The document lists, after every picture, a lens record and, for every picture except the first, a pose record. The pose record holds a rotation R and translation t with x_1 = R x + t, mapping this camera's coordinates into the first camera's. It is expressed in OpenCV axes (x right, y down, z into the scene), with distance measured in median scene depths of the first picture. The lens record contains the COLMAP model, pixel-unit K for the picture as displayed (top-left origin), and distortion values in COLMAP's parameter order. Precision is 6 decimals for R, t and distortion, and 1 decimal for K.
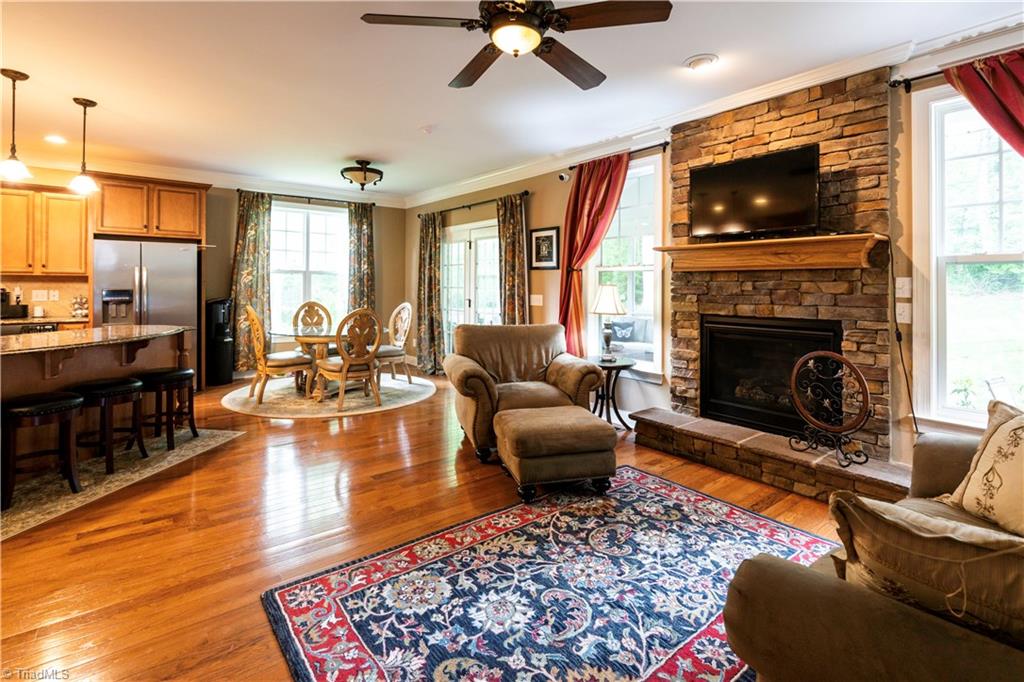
lens RADIAL K [[488.9, 0, 514.0], [0, 488.9, 284.6], [0, 0, 1]] dist [-0.002521, 0.000551]
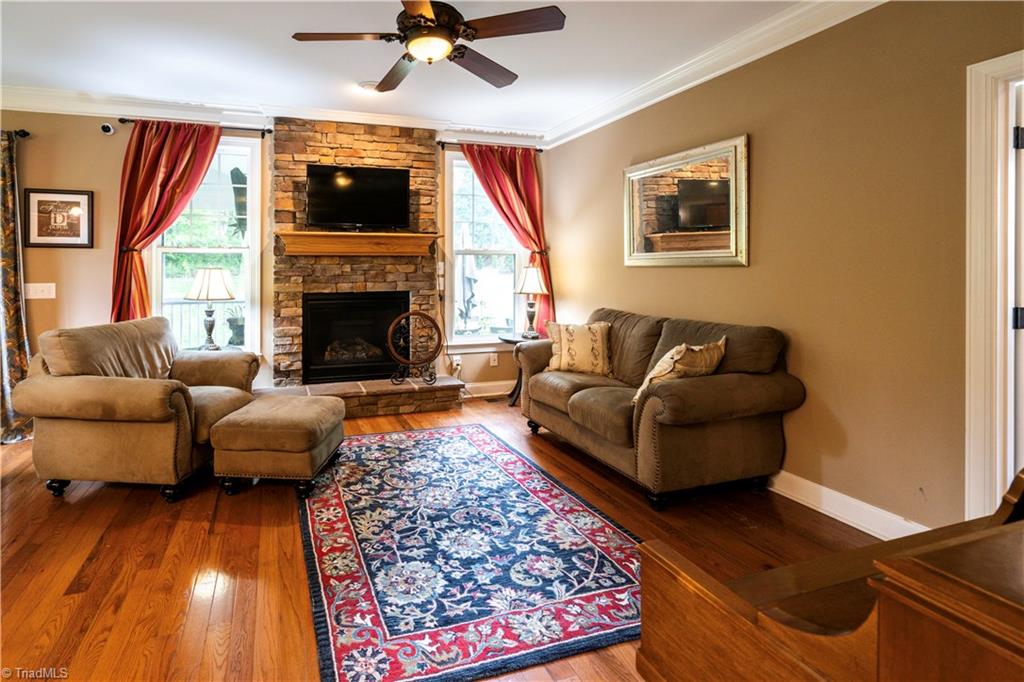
lens RADIAL K [[428.3, 0, 509.7], [0, 428.3, 272.4], [0, 0, 1]] dist [-0.000392, 0.000259]
pose [[0.370455, -0.016909, 0.928696, -0.651962], [0.005325, 0.999857, 0.016080, -0.002264], [-0.928835, -0.001011, 0.370492, 0.357227]]
